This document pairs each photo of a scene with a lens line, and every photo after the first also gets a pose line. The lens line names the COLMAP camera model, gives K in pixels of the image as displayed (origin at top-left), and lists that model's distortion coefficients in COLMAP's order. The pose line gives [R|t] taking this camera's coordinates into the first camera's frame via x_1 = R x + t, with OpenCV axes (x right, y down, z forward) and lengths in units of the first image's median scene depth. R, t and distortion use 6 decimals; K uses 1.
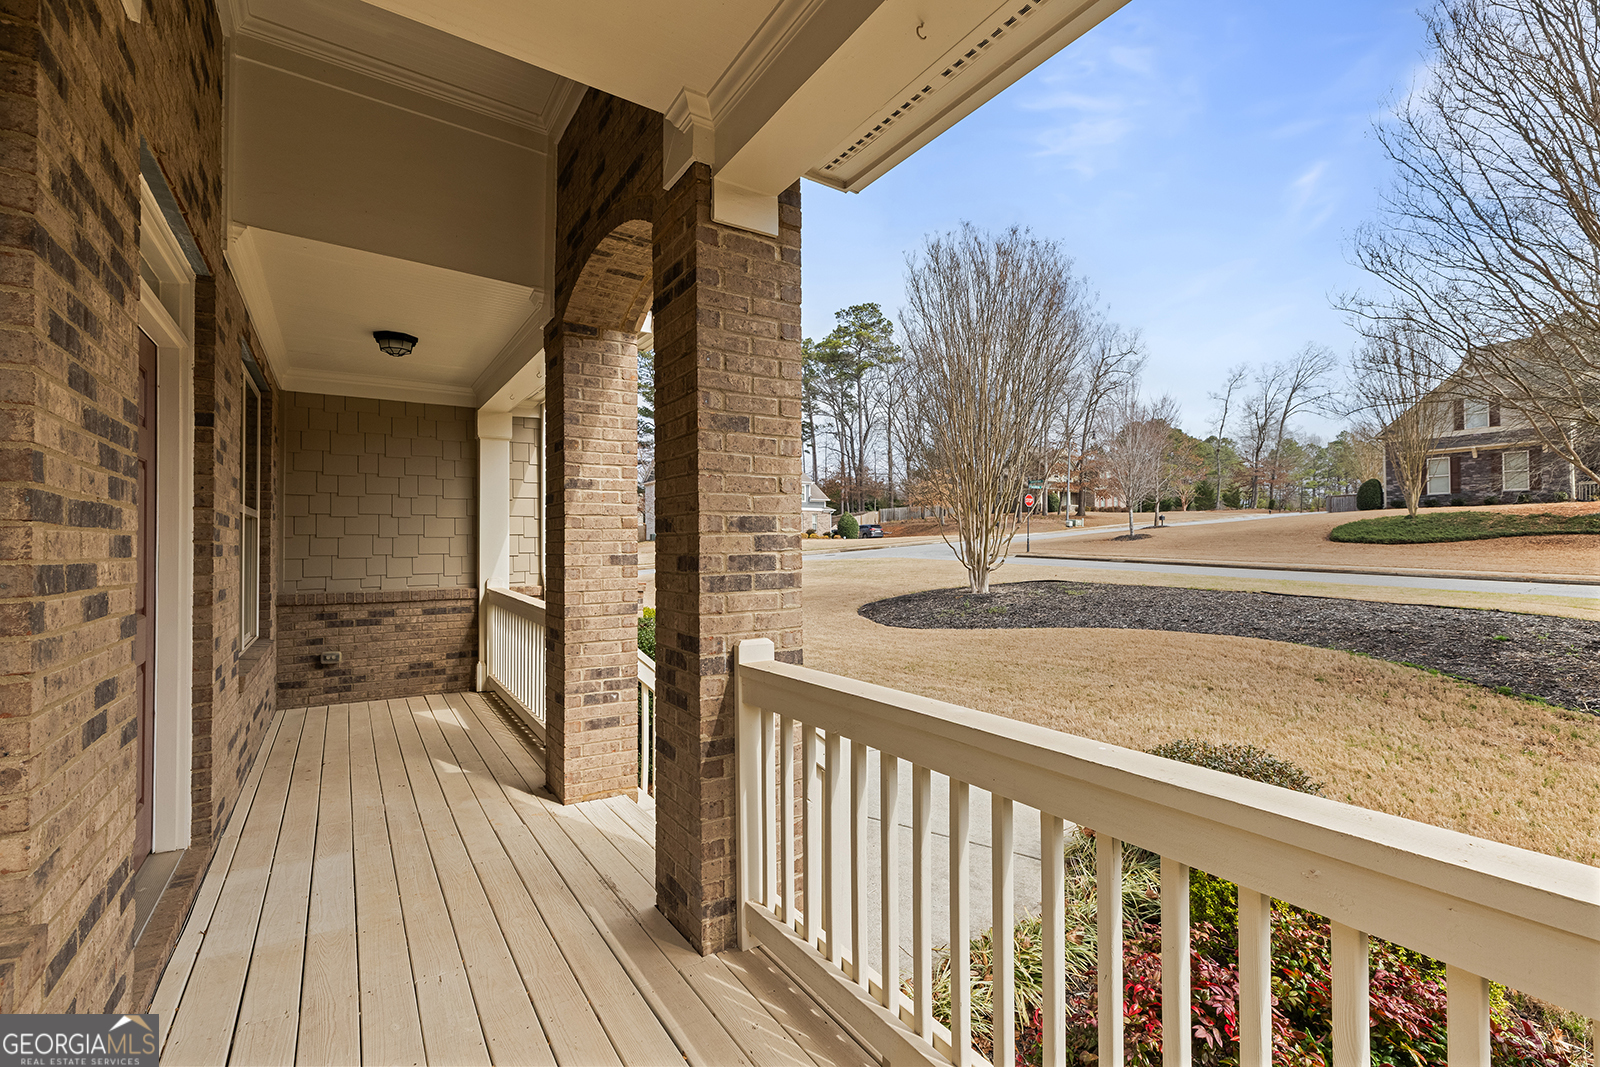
lens RADIAL K [[717.9, 0, 794.9], [0, 717.9, 538.9], [0, 0, 1]] dist [0.011745, -0.001634]
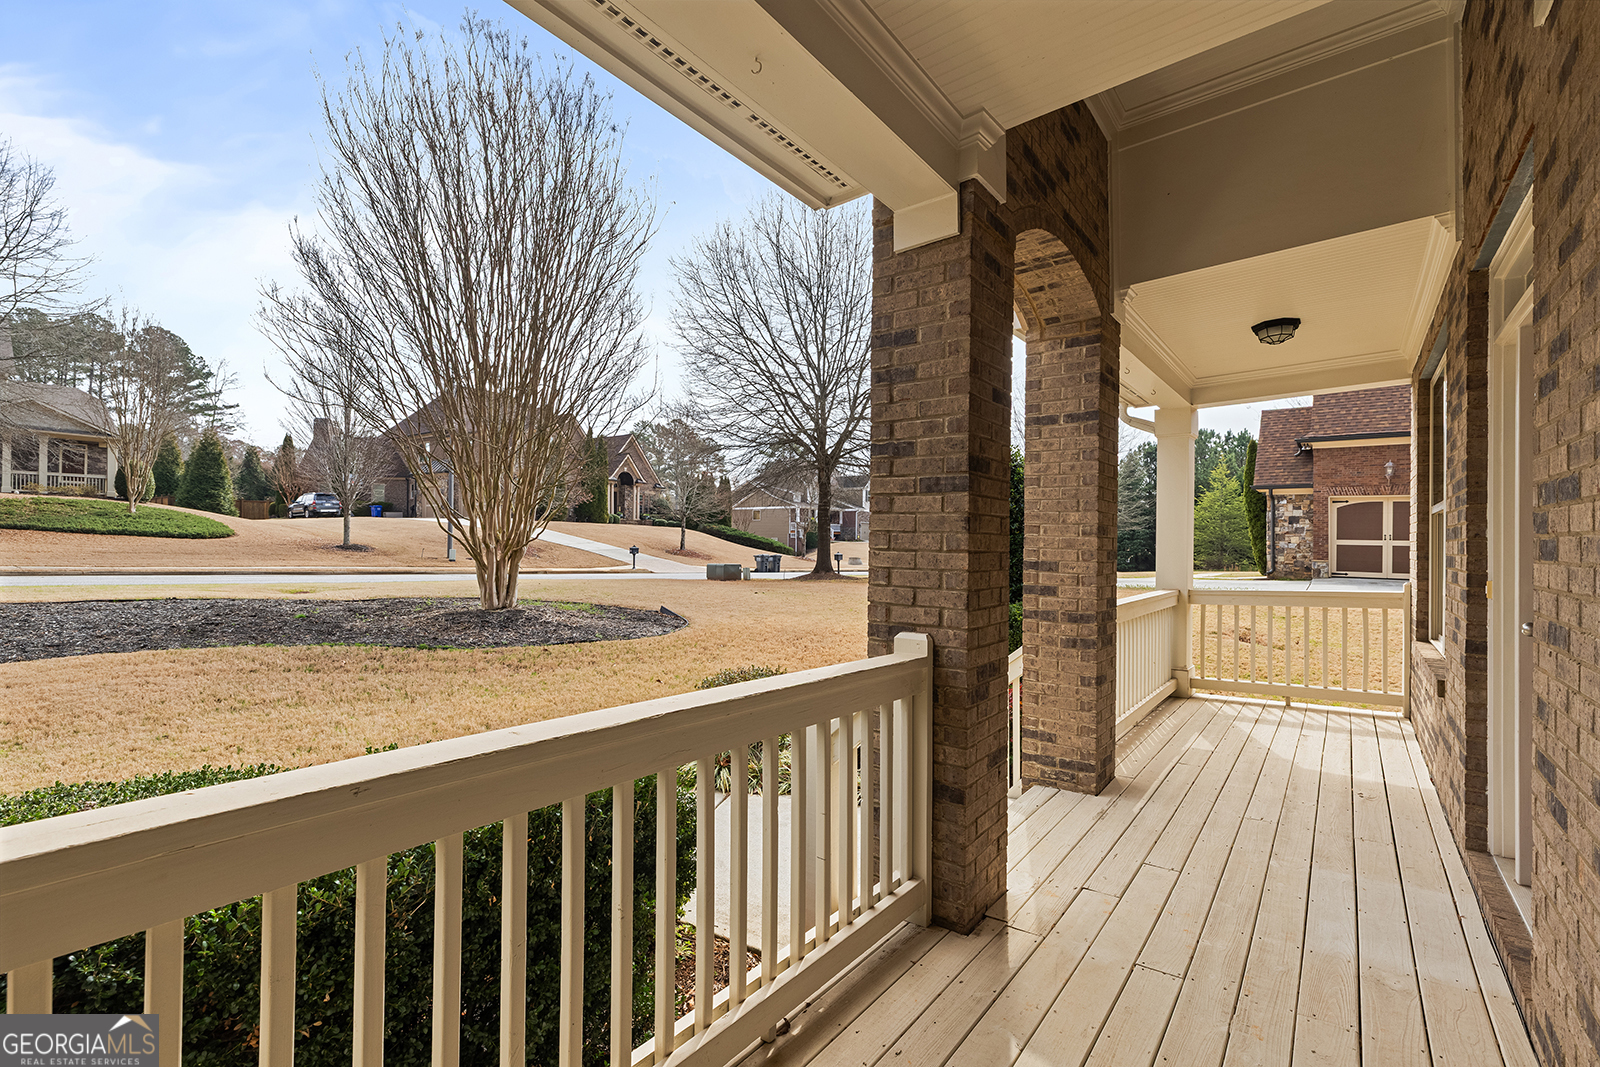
lens RADIAL K [[717.9, 0, 794.9], [0, 717.9, 540.3], [0, 0, 1]] dist [0.011745, -0.001634]
pose [[-0.348880, 0.013508, 0.937070, -1.144926], [-0.013212, 0.999726, -0.019330, 0.029669], [-0.937074, -0.019124, -0.348606, 1.777896]]
